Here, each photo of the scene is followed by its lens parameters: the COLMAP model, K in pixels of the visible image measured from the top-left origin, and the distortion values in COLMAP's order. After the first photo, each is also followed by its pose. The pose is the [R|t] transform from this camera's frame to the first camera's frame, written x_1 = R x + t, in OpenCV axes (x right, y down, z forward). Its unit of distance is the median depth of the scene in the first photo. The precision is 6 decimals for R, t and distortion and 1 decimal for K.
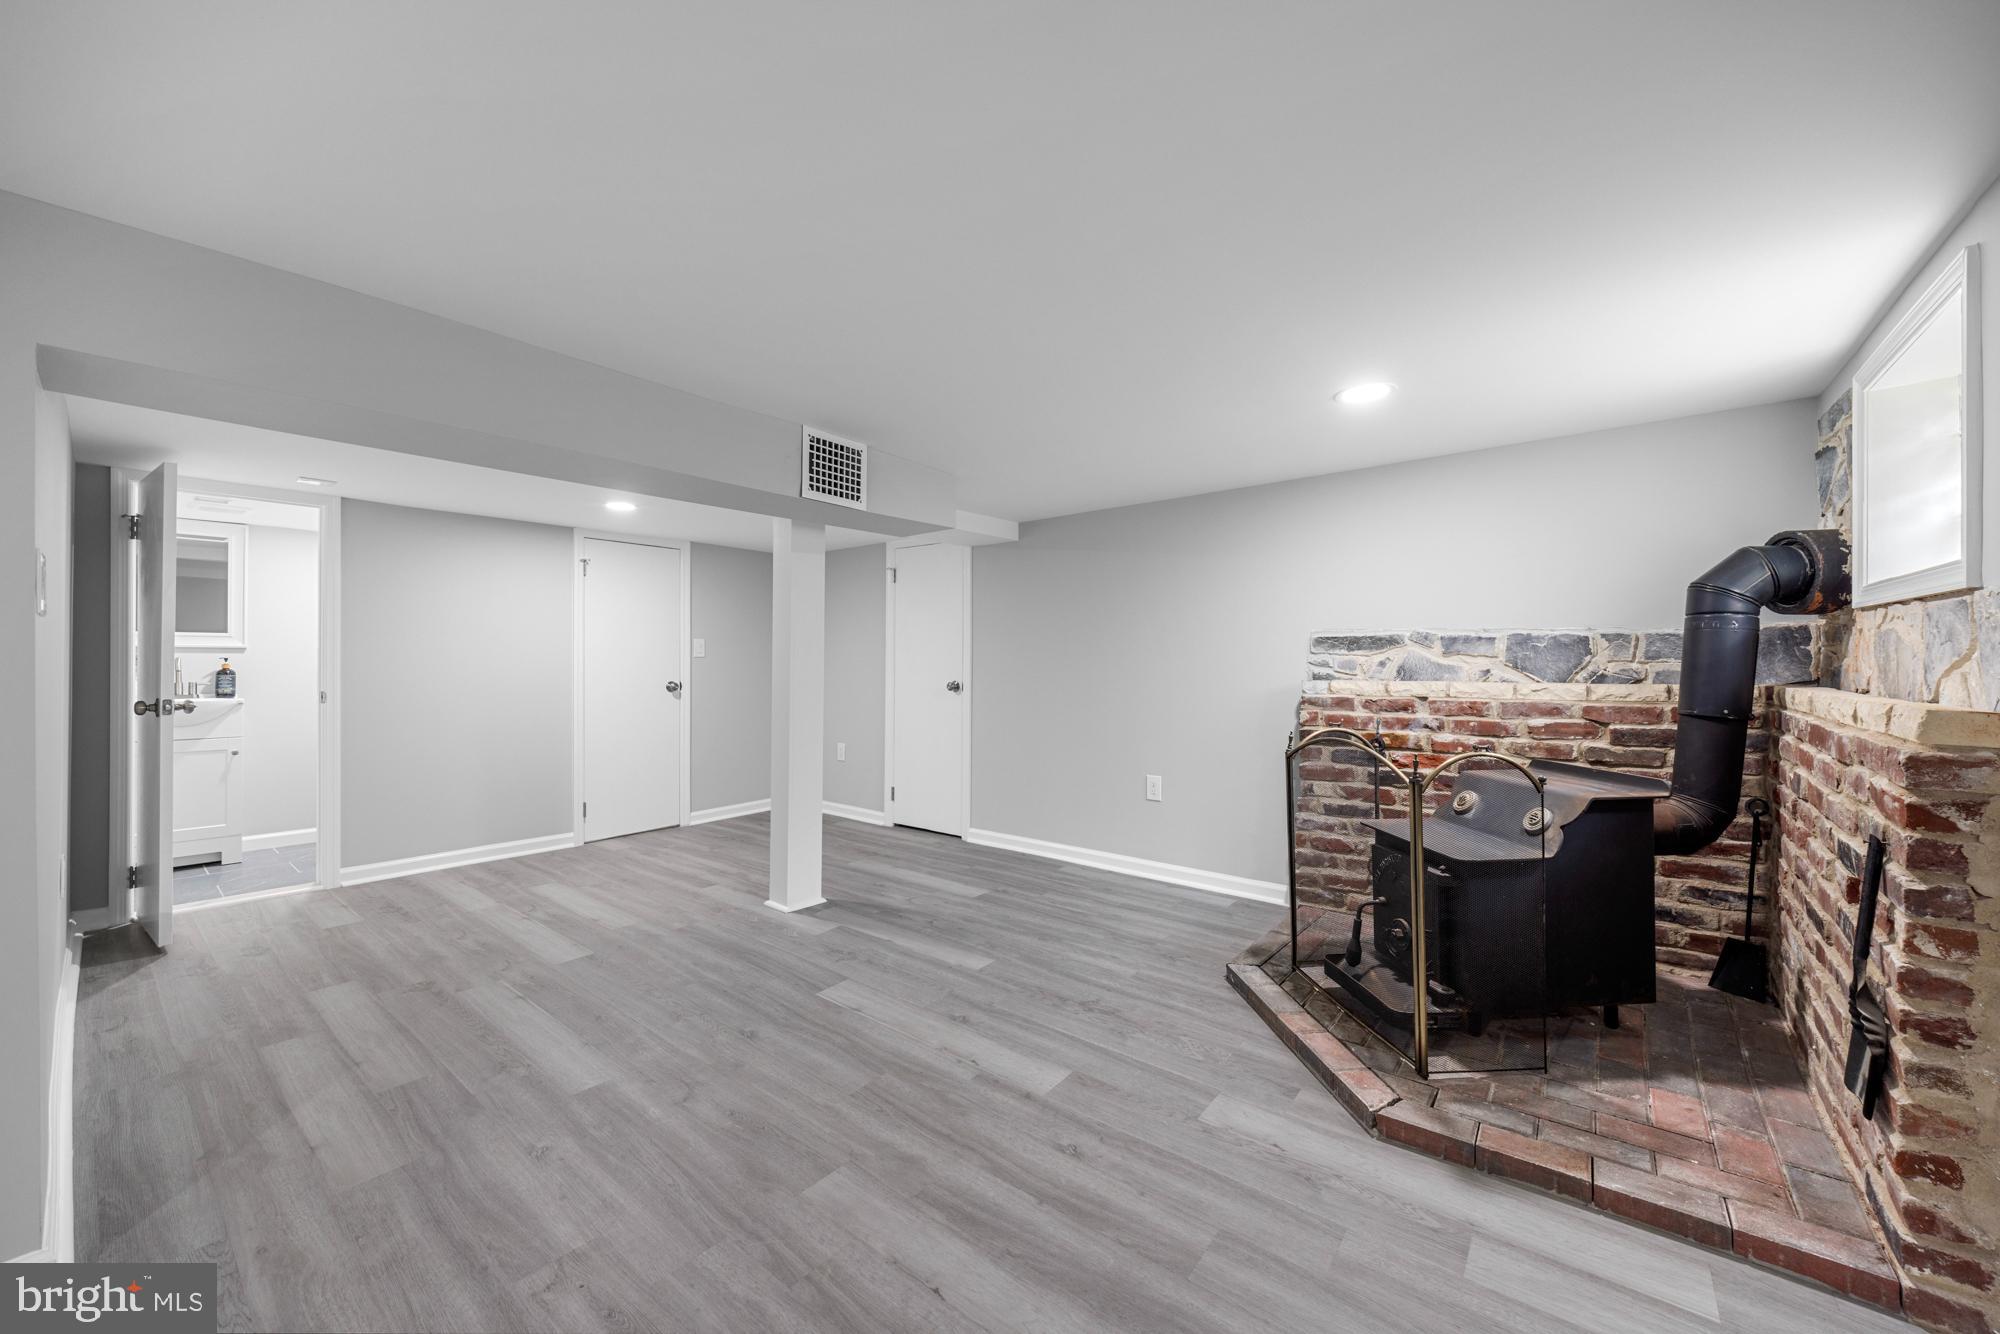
lens RADIAL K [[768.5, 0, 986.4], [0, 768.5, 660.3], [0, 0, 1]] dist [-0.003571, -0.000050]
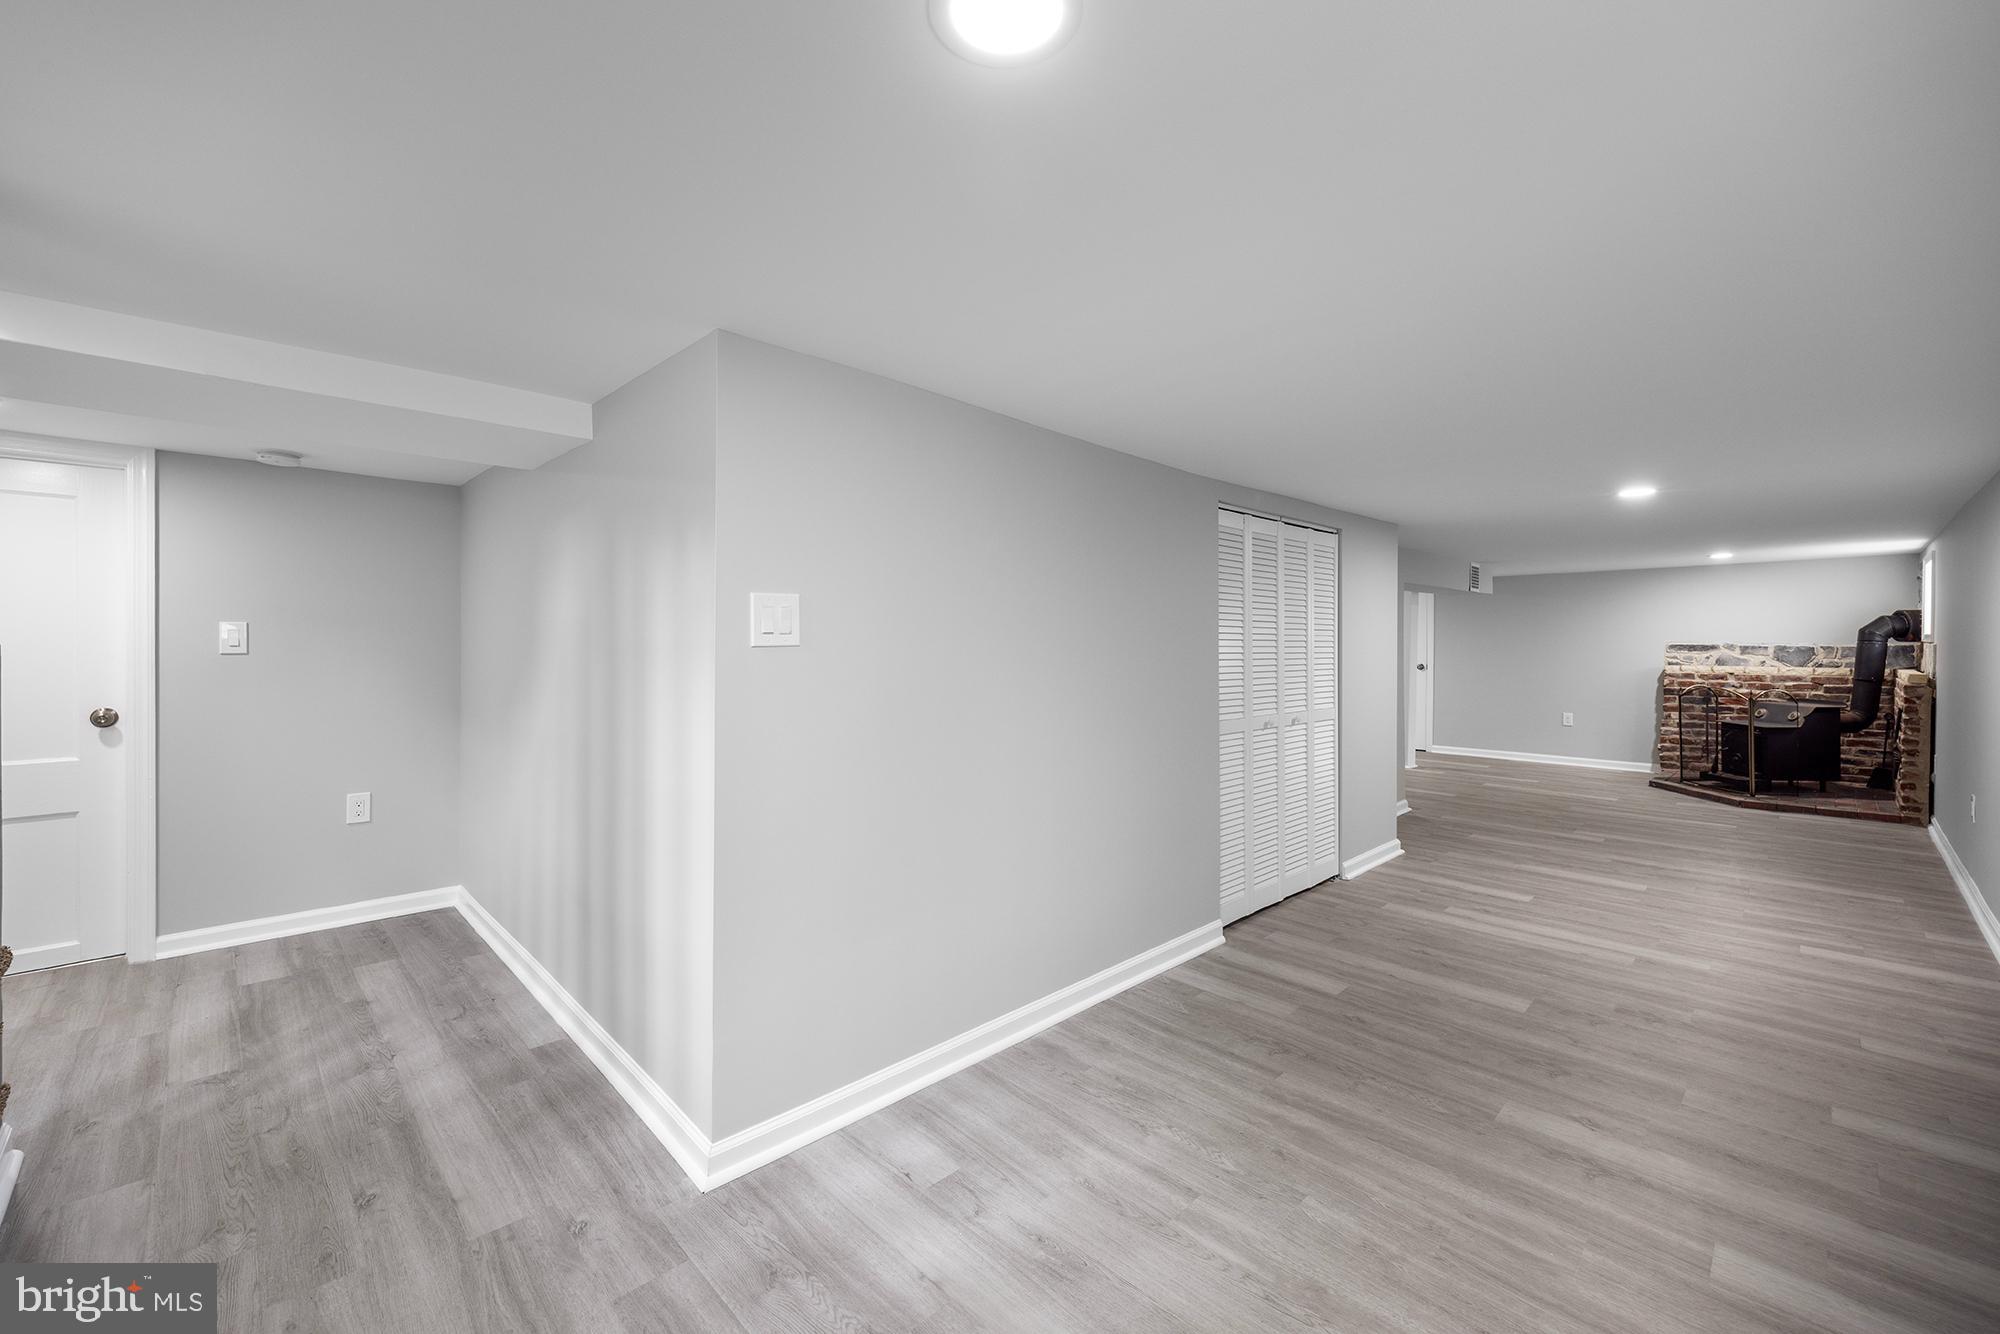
lens RADIAL K [[806.2, 0, 1011.7], [0, 806.2, 646.3], [0, 0, 1]] dist [0.000481, 0.000480]
pose [[0.993770, 0.004727, -0.111346, -1.446768], [-0.003839, 0.999959, 0.008186, -0.047431], [0.111380, -0.007708, 0.993748, -1.810522]]
